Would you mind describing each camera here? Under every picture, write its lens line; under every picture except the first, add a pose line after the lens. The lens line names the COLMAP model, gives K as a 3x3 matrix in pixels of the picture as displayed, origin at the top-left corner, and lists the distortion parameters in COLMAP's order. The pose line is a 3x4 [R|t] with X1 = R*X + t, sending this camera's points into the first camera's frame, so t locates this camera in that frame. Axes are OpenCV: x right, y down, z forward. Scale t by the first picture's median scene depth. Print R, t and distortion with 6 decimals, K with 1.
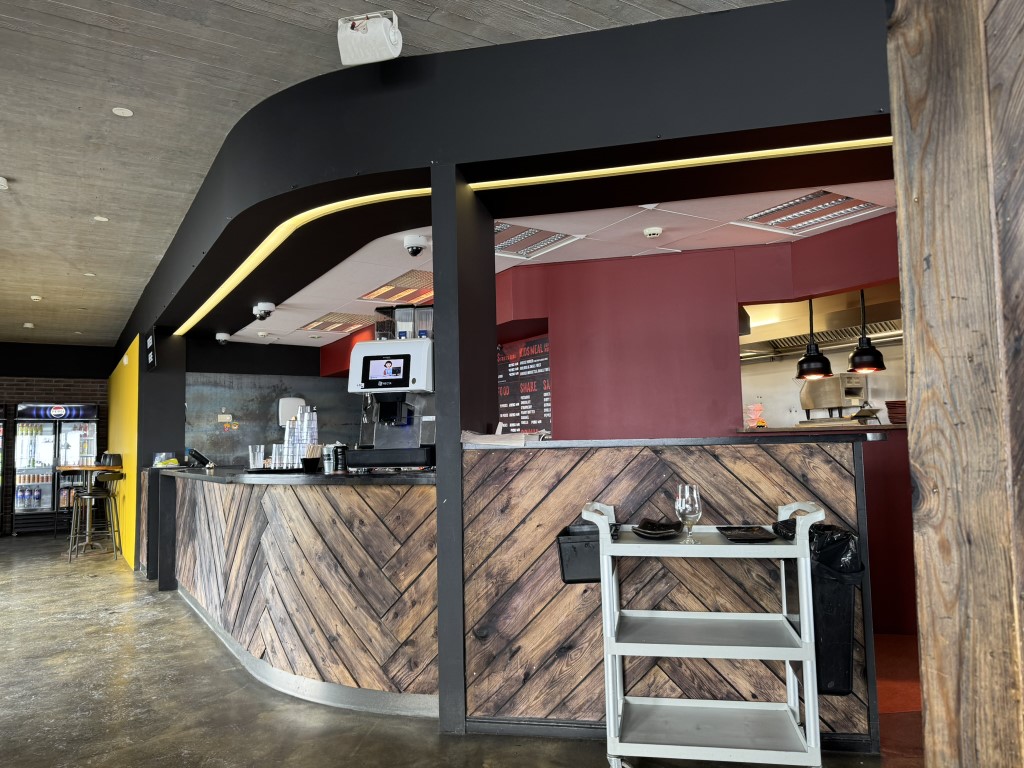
lens RADIAL K [[720.4, 0, 512.0], [0, 720.4, 384.0], [0, 0, 1]] dist [-0.002466, 0.000618]
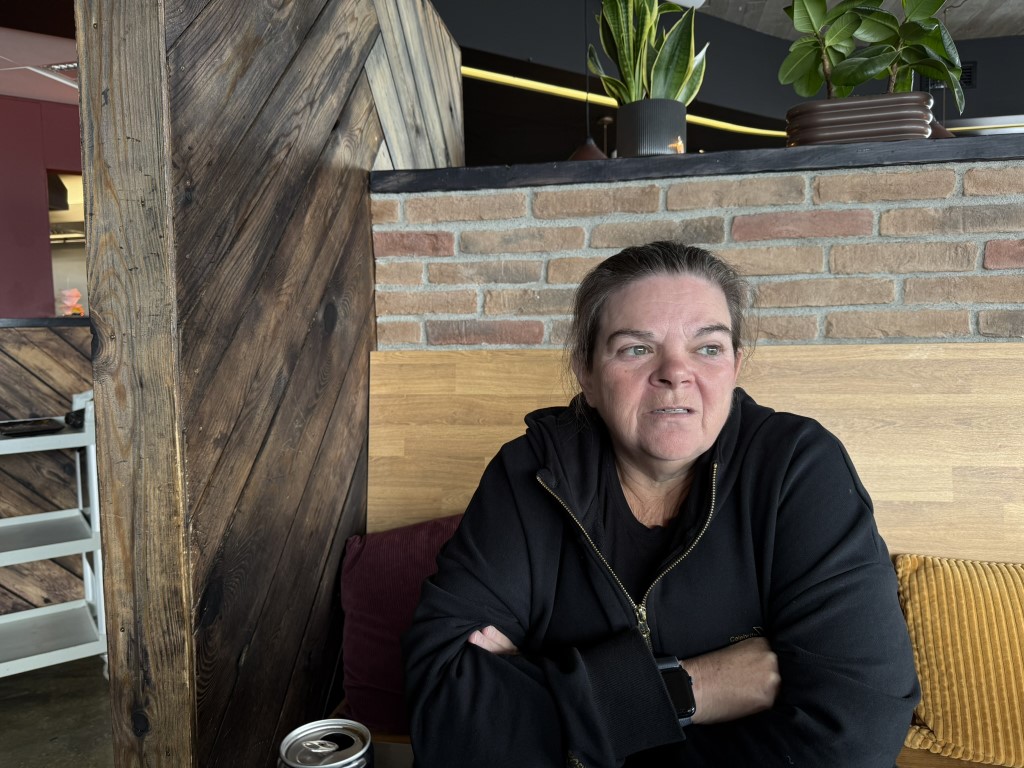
lens RADIAL K [[720.4, 0, 512.0], [0, 720.4, 384.0], [0, 0, 1]] dist [-0.002466, 0.000618]
pose [[0.688037, -0.041283, 0.724500, 0.250463], [-0.052849, 0.992879, 0.106765, 0.078628], [-0.723748, -0.111748, 0.680956, -0.075931]]
